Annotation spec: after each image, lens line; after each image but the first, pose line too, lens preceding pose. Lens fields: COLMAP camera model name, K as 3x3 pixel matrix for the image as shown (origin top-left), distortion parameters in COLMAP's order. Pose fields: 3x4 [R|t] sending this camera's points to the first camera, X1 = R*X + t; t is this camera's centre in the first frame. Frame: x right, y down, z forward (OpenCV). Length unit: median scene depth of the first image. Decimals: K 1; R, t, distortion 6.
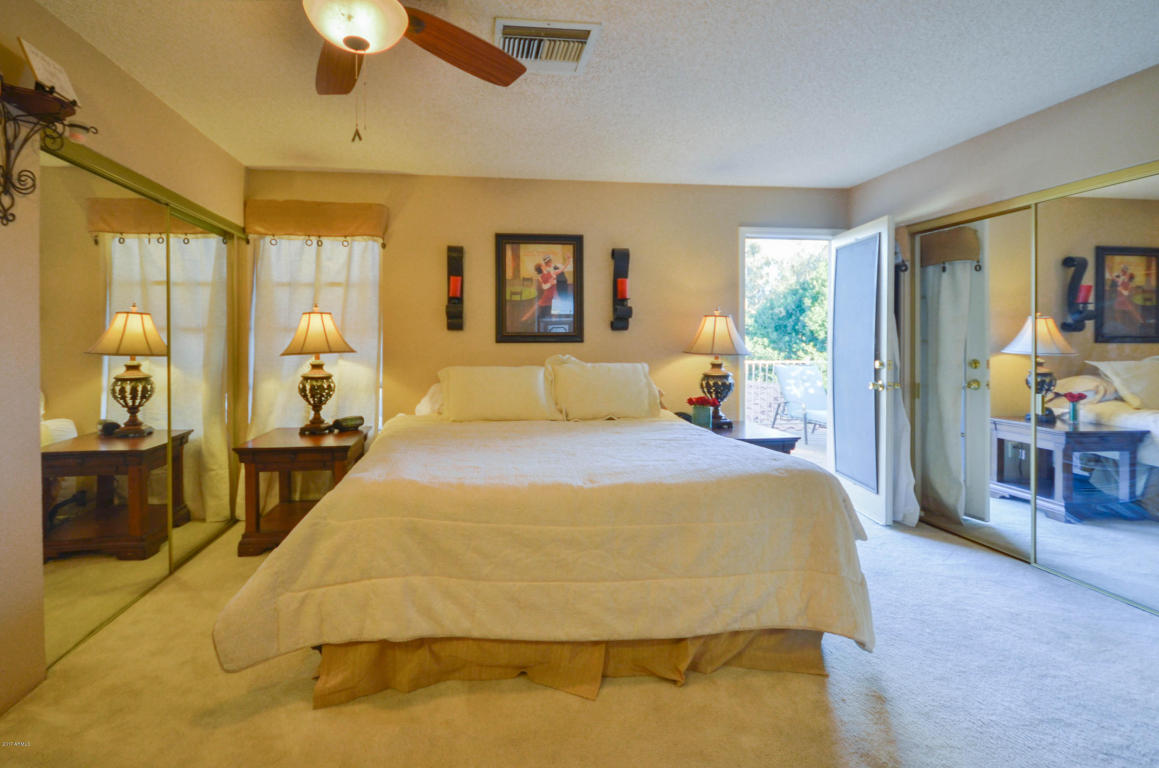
lens RADIAL K [[537.6, 0, 533.9], [0, 537.6, 343.2], [0, 0, 1]] dist [0.001717, -0.005264]
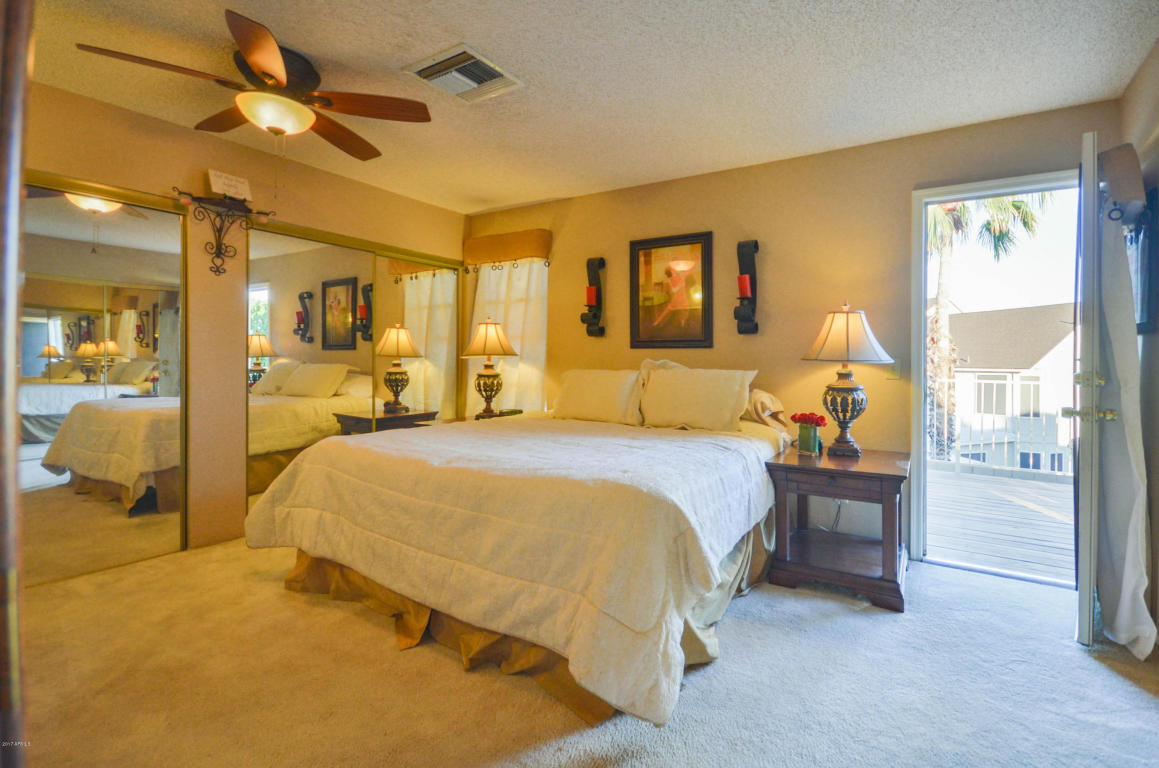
lens RADIAL K [[537.6, 0, 609.5], [0, 537.6, 356.9], [0, 0, 1]] dist [0.001717, -0.005264]
pose [[0.791193, 0.005855, -0.611539, 0.554371], [-0.011108, 0.999927, -0.004798, 0.022360], [0.611466, 0.010590, 0.791200, 0.177033]]
